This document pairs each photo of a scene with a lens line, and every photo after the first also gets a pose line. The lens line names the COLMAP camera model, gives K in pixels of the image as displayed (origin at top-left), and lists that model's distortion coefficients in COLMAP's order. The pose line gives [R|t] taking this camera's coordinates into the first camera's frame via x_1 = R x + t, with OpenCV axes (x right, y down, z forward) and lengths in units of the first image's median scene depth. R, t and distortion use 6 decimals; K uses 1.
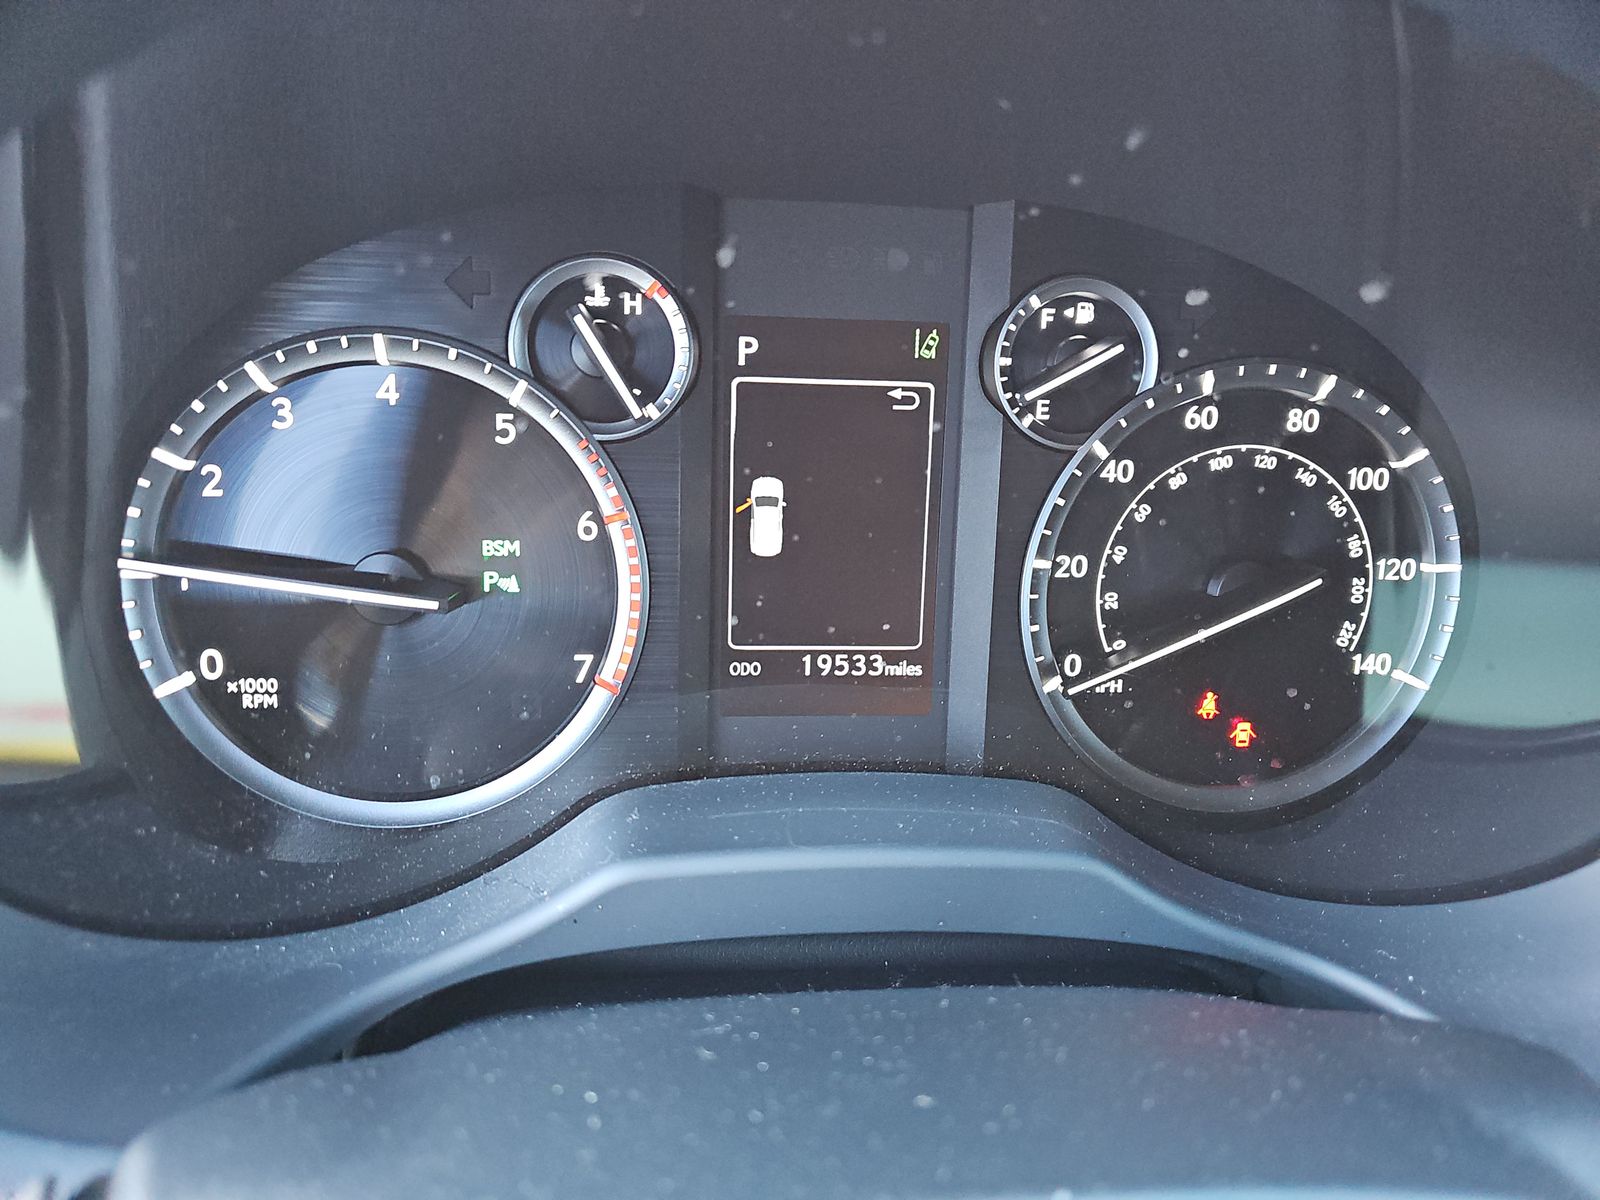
lens RADIAL K [[1084.3, 0, 797.7], [0, 1084.3, 594.7], [0, 0, 1]] dist [-0.003589, -0.005286]
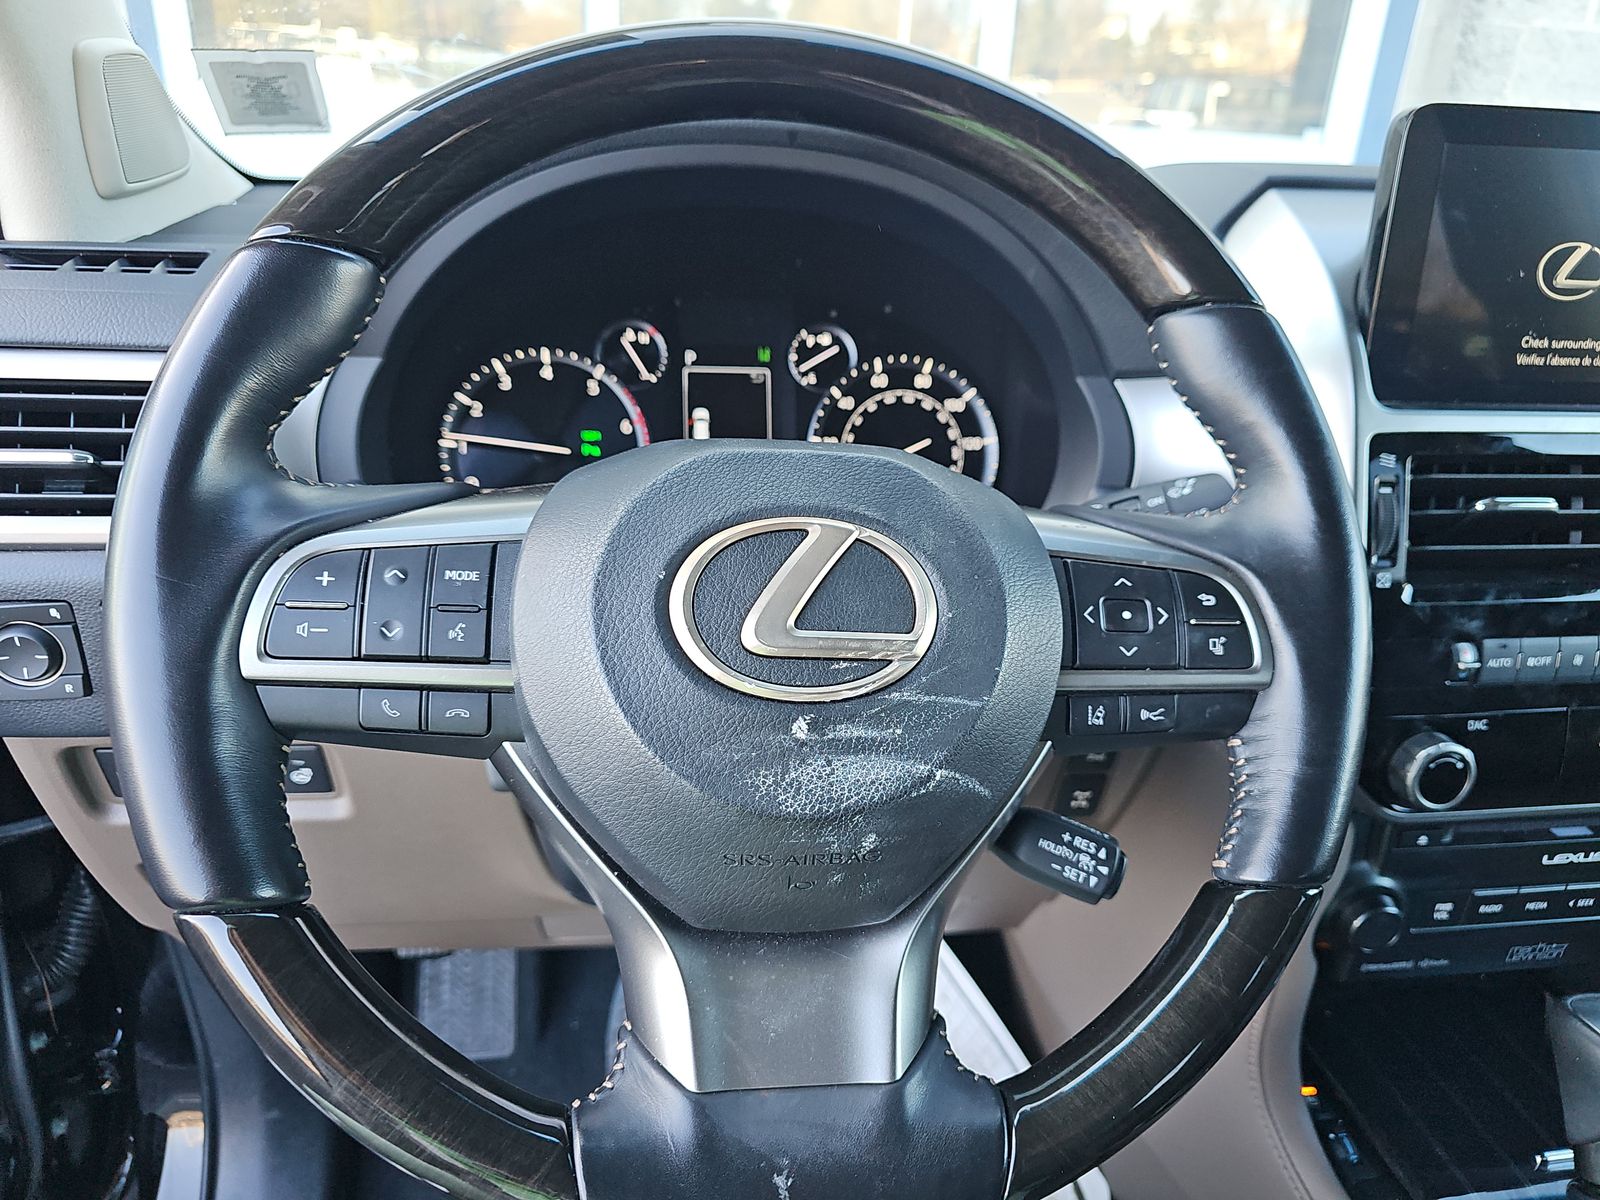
lens RADIAL K [[1084.3, 0, 810.4], [0, 1084.3, 610.3], [0, 0, 1]] dist [-0.003589, -0.005286]
pose [[0.999062, -0.033132, 0.027871, 0.134152], [0.037148, 0.986620, -0.158749, 0.722780], [-0.022238, 0.159636, 0.986925, -1.305667]]
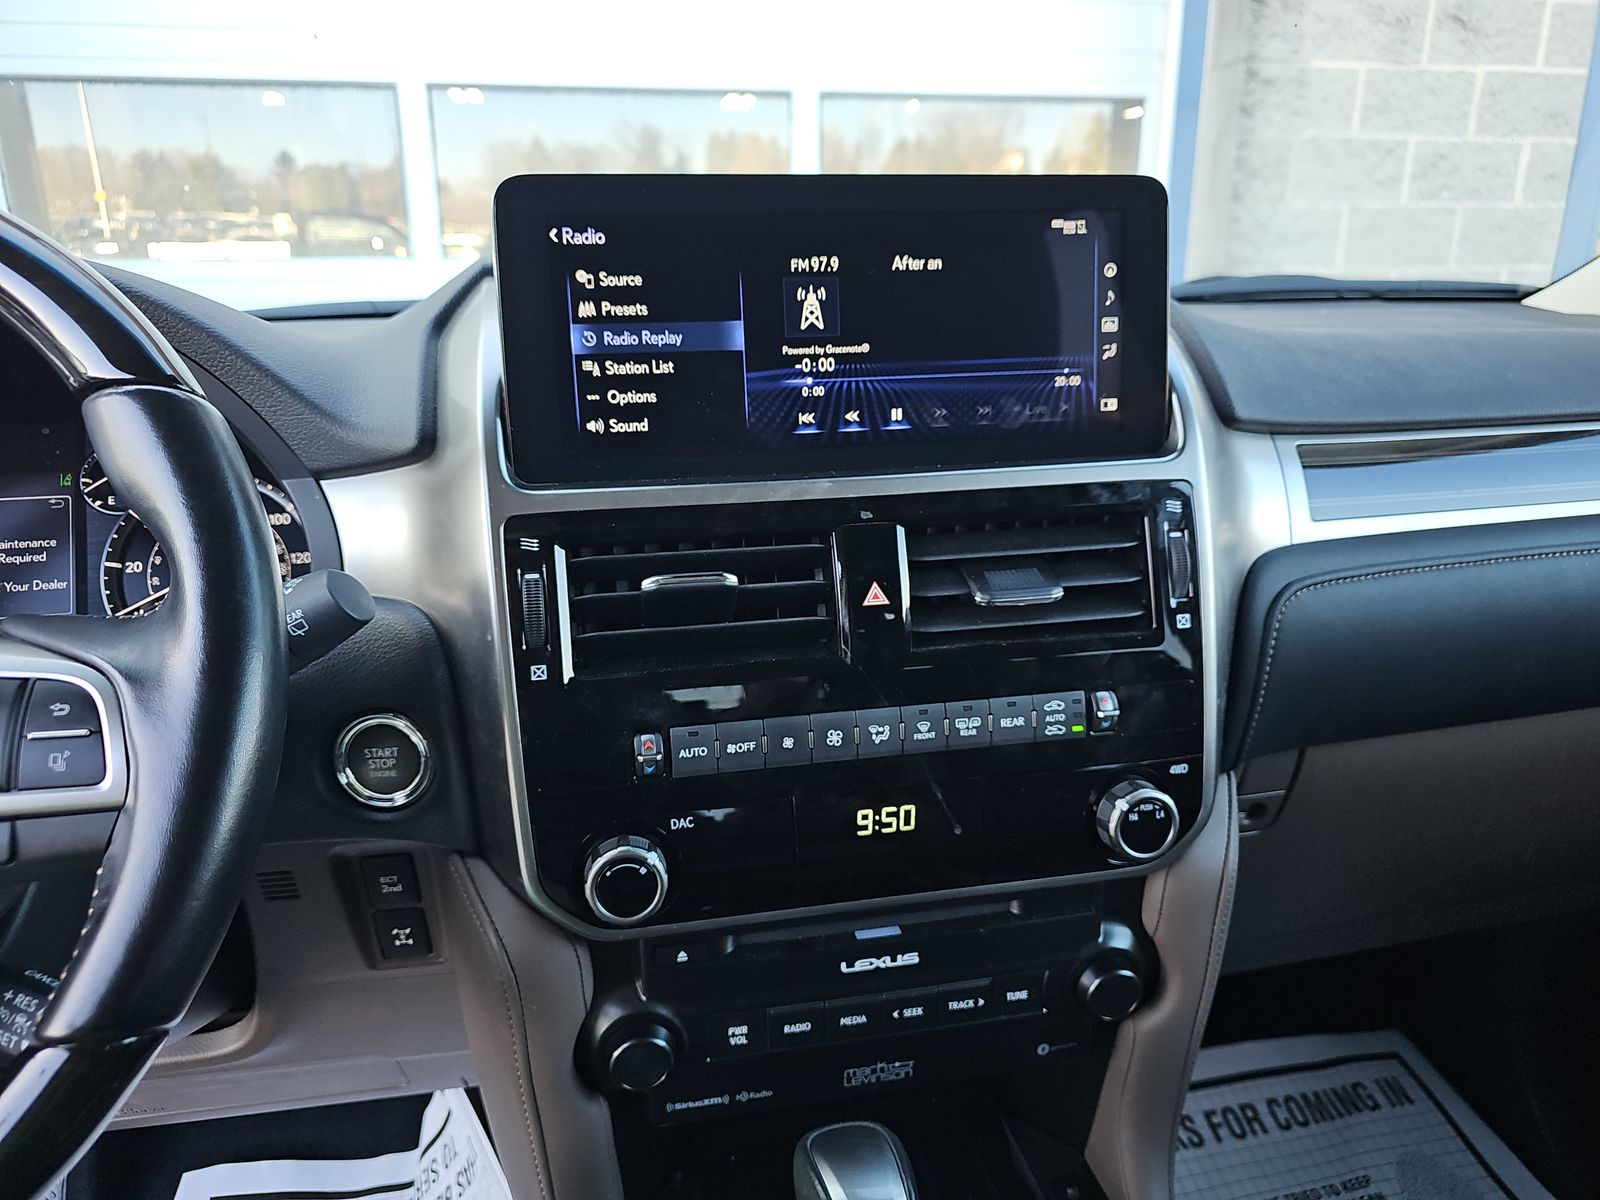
lens RADIAL K [[1084.3, 0, 790.6], [0, 1084.3, 613.3], [0, 0, 1]] dist [-0.003589, -0.005286]
pose [[0.992965, -0.100040, 0.063348, 1.462915], [0.113534, 0.956322, -0.269367, 0.828989], [-0.033634, 0.274664, 0.960952, -1.176052]]
